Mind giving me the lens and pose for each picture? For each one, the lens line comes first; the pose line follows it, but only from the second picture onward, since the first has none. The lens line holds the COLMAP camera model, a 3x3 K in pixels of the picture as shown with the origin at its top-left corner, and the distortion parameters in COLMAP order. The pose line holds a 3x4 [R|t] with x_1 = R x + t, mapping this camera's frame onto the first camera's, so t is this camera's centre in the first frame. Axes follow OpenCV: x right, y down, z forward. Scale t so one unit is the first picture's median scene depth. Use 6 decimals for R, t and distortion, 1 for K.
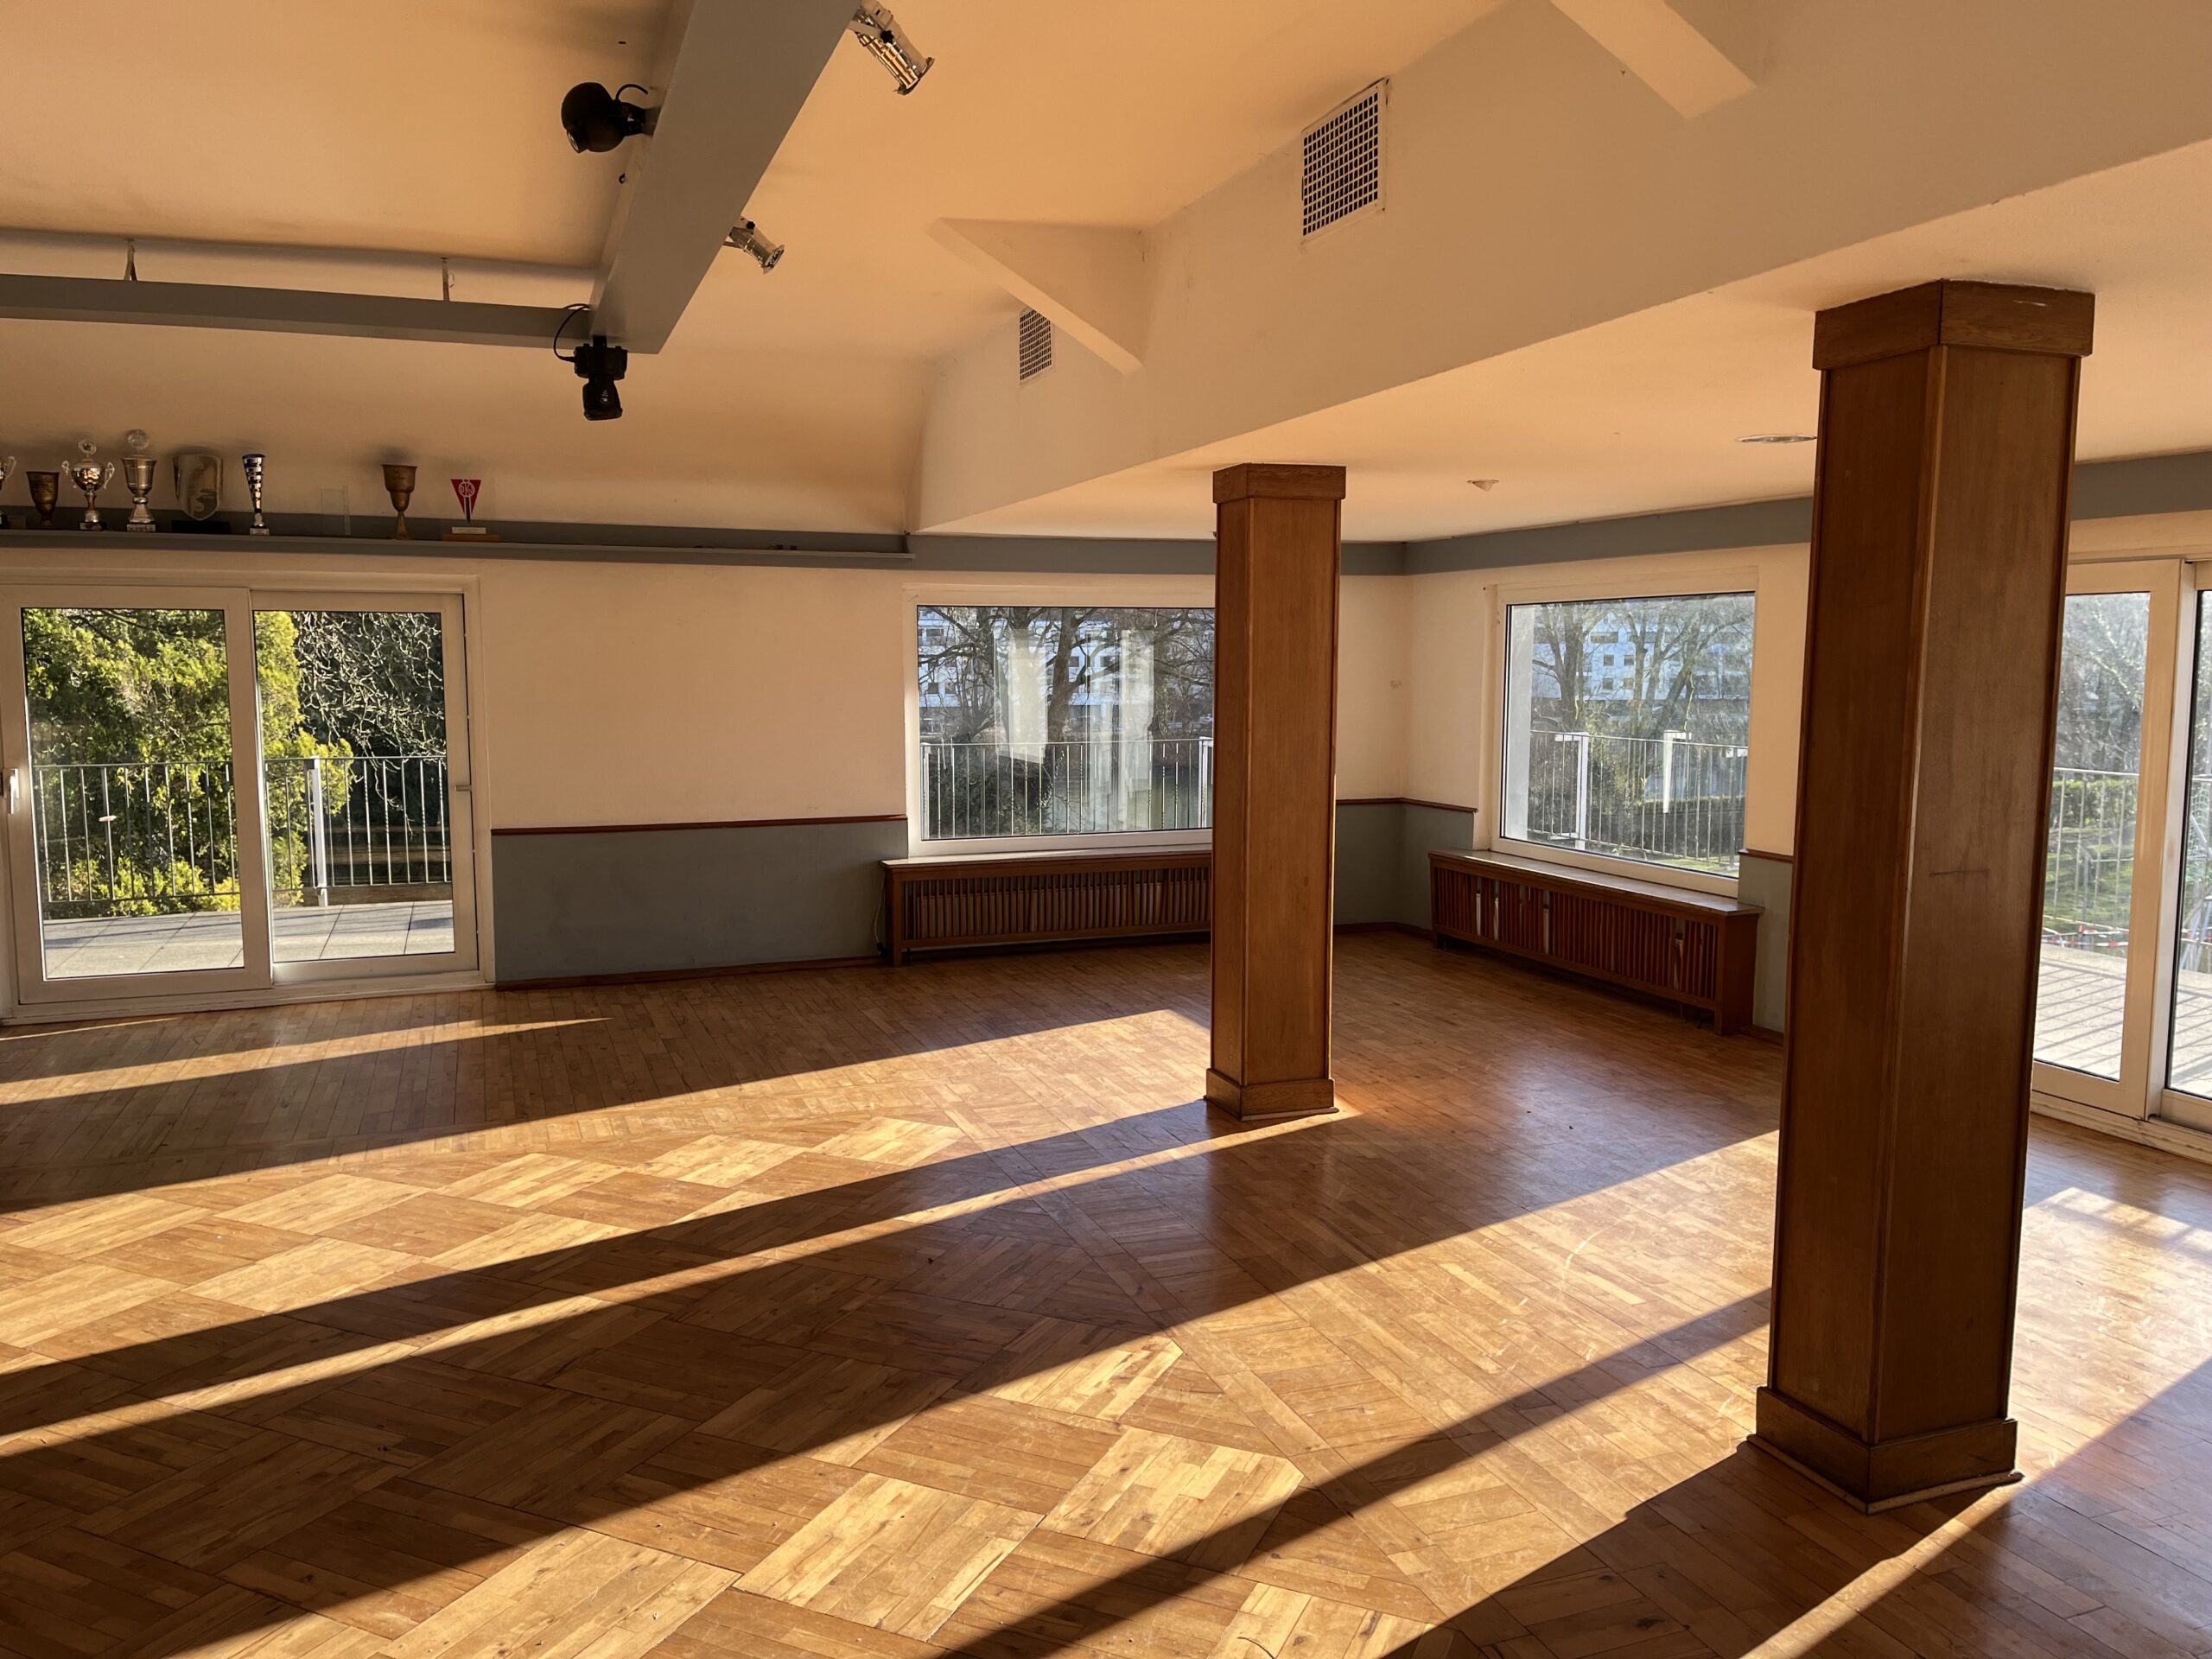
lens RADIAL K [[1671.0, 0, 1107.4], [0, 1671.0, 837.0], [0, 0, 1]] dist [0.070822, -0.082015]
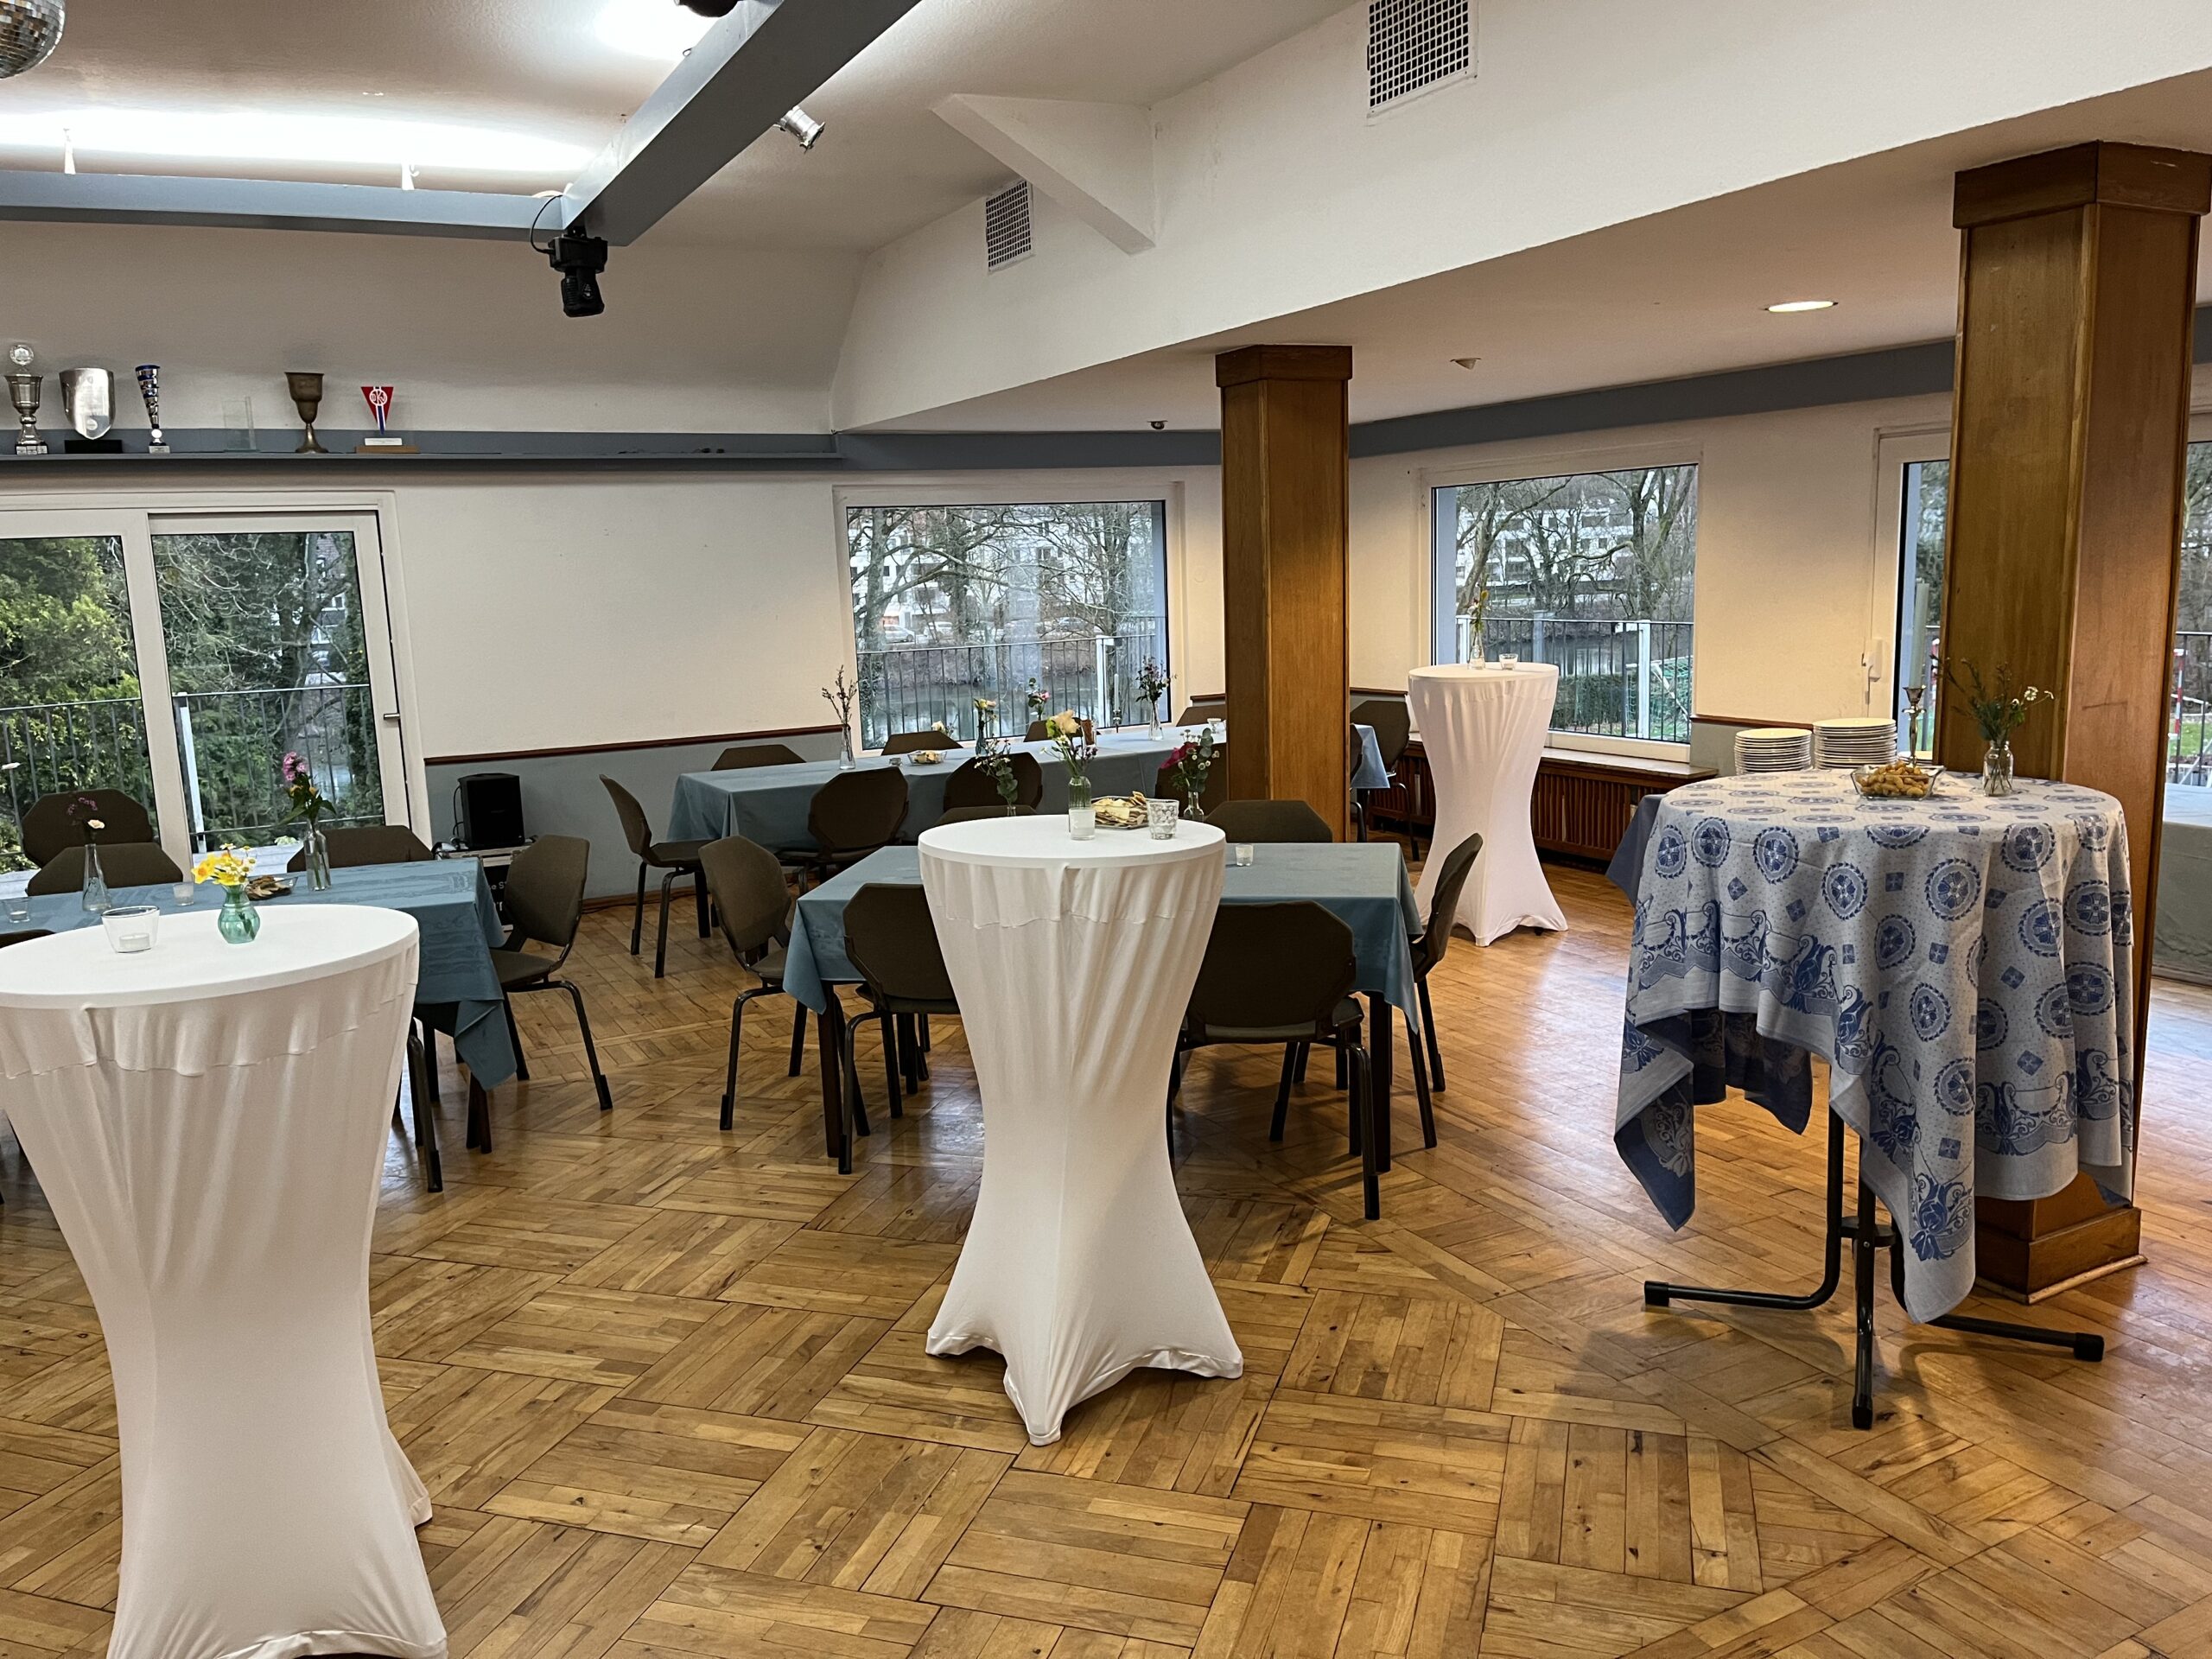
lens RADIAL K [[1676.5, 0, 1091.2], [0, 1676.5, 834.8], [0, 0, 1]] dist [0.062820, -0.077978]
pose [[0.992196, -0.055721, 0.111547, -0.140656], [0.049798, 0.997233, 0.055200, 0.006363], [-0.114314, -0.049215, 0.992225, 0.005288]]
